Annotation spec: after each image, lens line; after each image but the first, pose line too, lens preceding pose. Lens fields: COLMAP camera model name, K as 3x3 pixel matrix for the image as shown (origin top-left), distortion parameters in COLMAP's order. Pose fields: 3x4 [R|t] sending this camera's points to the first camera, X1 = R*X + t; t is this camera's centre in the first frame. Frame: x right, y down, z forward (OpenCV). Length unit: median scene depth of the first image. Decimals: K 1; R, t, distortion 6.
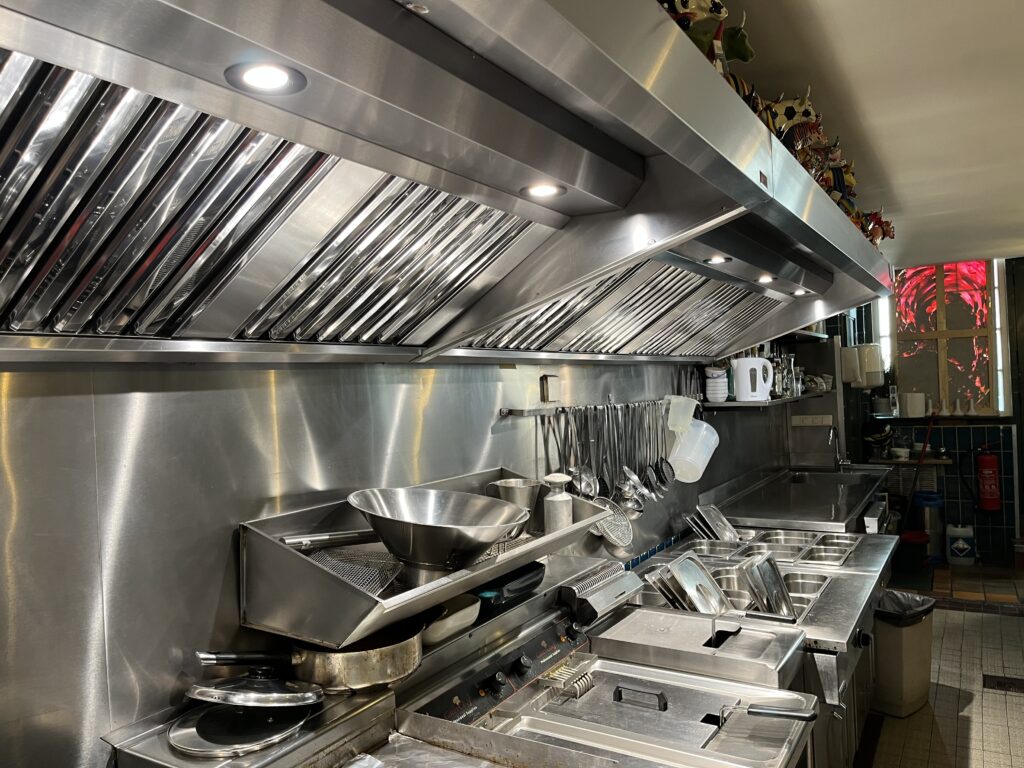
lens RADIAL K [[781.8, 0, 499.3], [0, 781.8, 389.8], [0, 0, 1]] dist [0.072658, -0.118088]
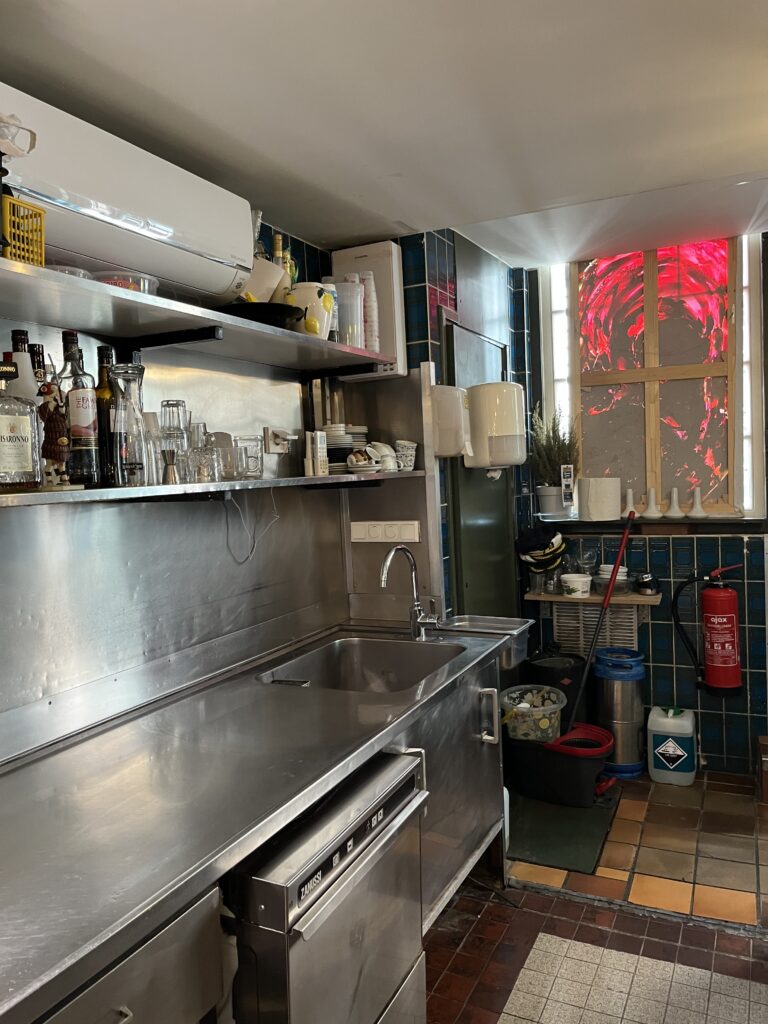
lens RADIAL K [[780.8, 0, 394.2], [0, 780.8, 518.0], [0, 0, 1]] dist [0.076483, -0.107424]
pose [[0.994641, -0.005382, 0.103245, 0.324130], [-0.000221, 0.998531, 0.054182, 0.002434], [-0.103385, -0.053915, 0.993179, 0.462018]]
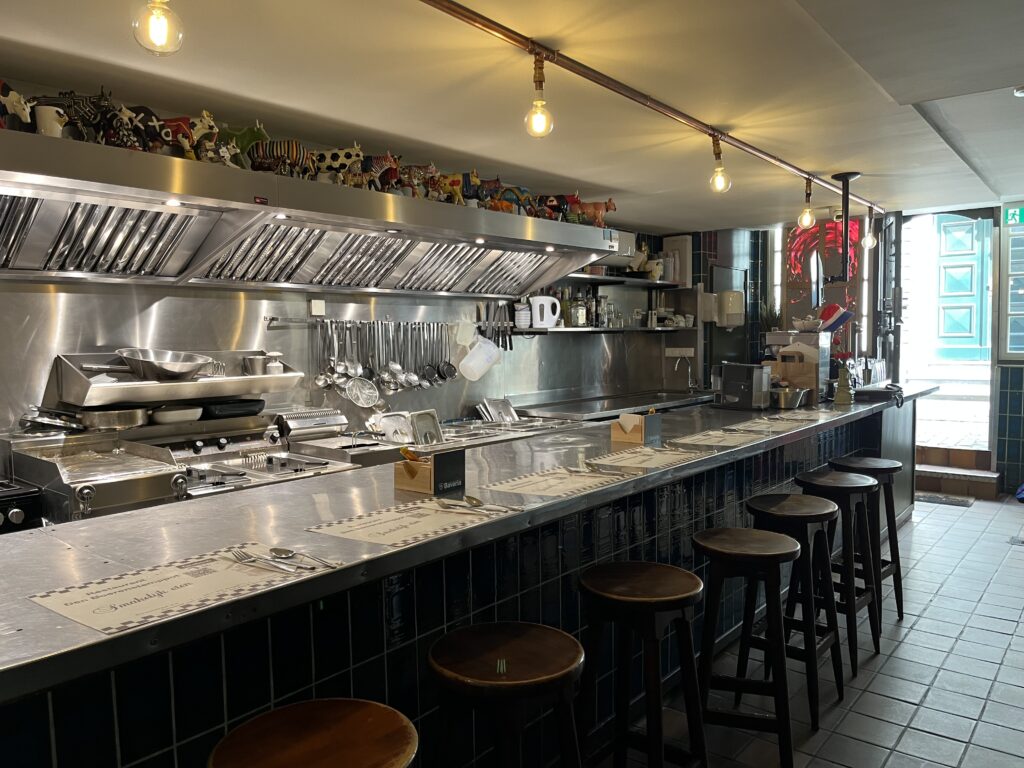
lens RADIAL K [[780.8, 0, 512.0], [0, 780.8, 384.0], [0, 0, 1]] dist [0.076483, -0.107424]
pose [[0.986312, 0.042905, -0.159207, 0.310379], [-0.032712, 0.997276, 0.066108, 0.014921], [0.161610, -0.059995, 0.985029, -0.230663]]
